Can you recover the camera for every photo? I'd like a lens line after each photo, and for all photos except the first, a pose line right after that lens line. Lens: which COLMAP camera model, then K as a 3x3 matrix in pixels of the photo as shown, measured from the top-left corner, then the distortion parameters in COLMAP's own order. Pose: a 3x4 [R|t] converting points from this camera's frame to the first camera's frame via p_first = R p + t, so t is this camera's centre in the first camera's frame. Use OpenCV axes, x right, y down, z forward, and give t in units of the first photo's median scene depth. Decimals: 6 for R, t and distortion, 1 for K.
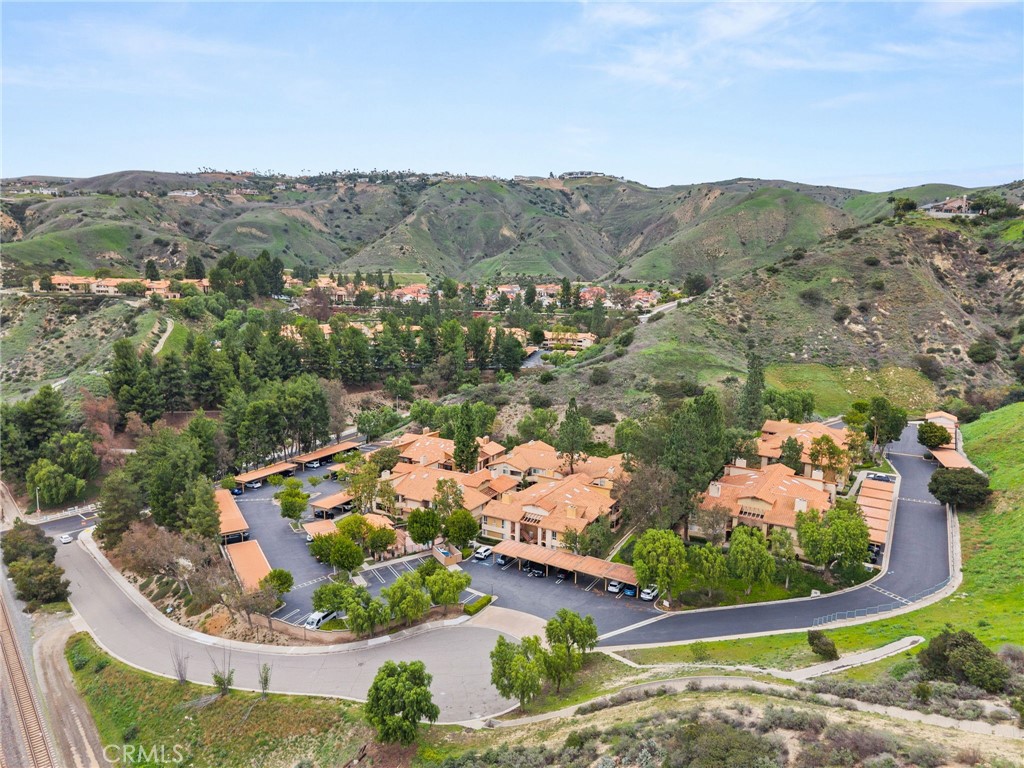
lens RADIAL K [[703.0, 0, 513.6], [0, 703.0, 399.0], [0, 0, 1]] dist [0.044714, -0.059934]
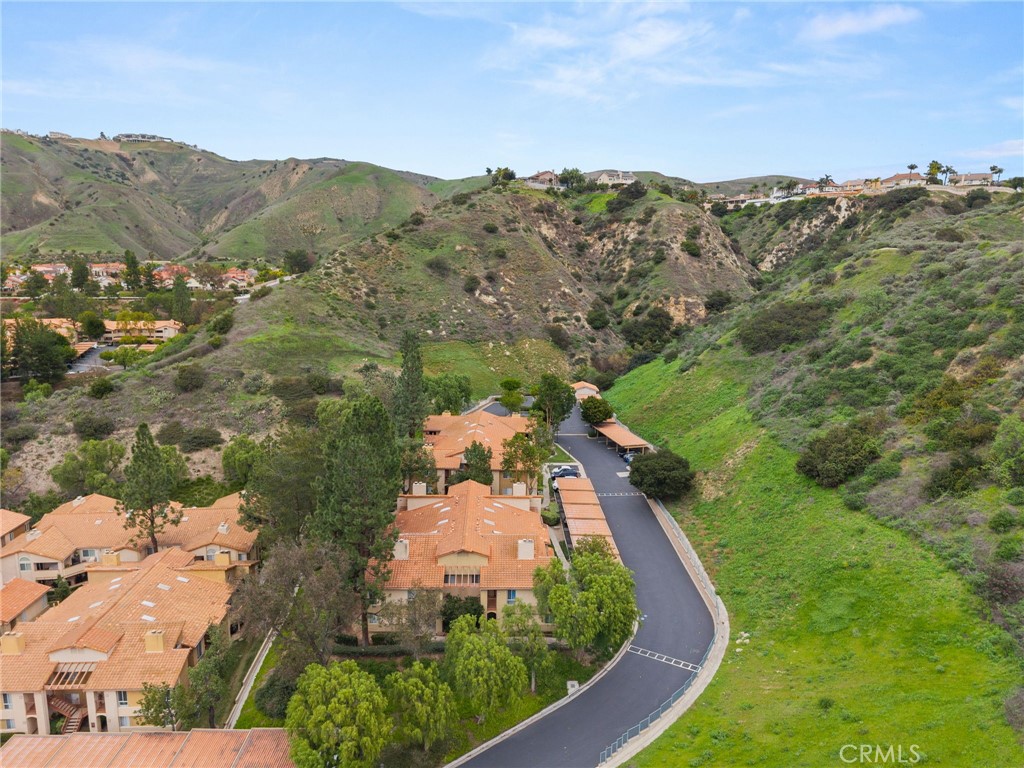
lens RADIAL K [[703.0, 0, 513.6], [0, 703.0, 399.0], [0, 0, 1]] dist [0.044714, -0.059934]
pose [[0.852332, -0.109784, 0.511349, 0.029297], [0.097819, 0.993930, 0.050345, -0.013406], [-0.513772, 0.007108, 0.857897, 0.191974]]
